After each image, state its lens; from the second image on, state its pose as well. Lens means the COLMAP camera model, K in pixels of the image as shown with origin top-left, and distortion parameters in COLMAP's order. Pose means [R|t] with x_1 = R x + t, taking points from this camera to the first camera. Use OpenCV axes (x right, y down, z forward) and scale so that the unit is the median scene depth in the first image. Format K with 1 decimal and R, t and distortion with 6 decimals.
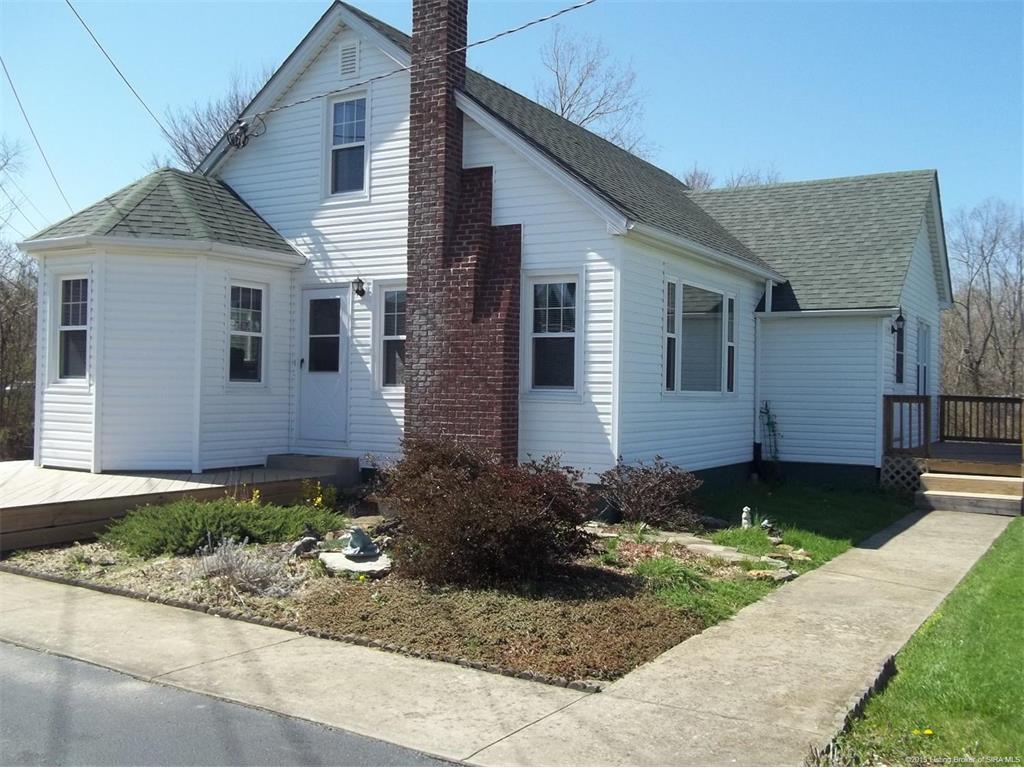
lens RADIAL K [[992.0, 0, 513.0], [0, 992.0, 381.9], [0, 0, 1]] dist [-0.034437, 0.000000]
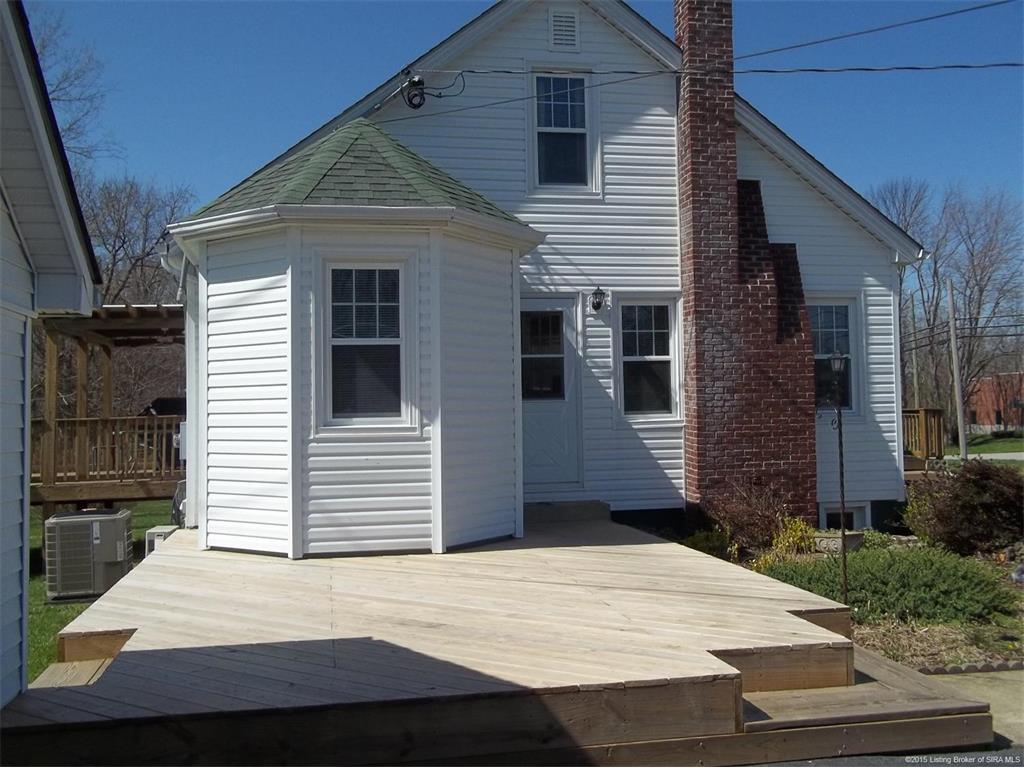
lens RADIAL K [[992.0, 0, 512.4], [0, 992.0, 384.3], [0, 0, 1]] dist [-0.034437, 0.000000]
pose [[0.757247, -0.012660, 0.653006, -0.804082], [0.026050, 0.999602, -0.010829, -0.015547], [-0.652609, 0.025211, 0.757276, 0.421537]]
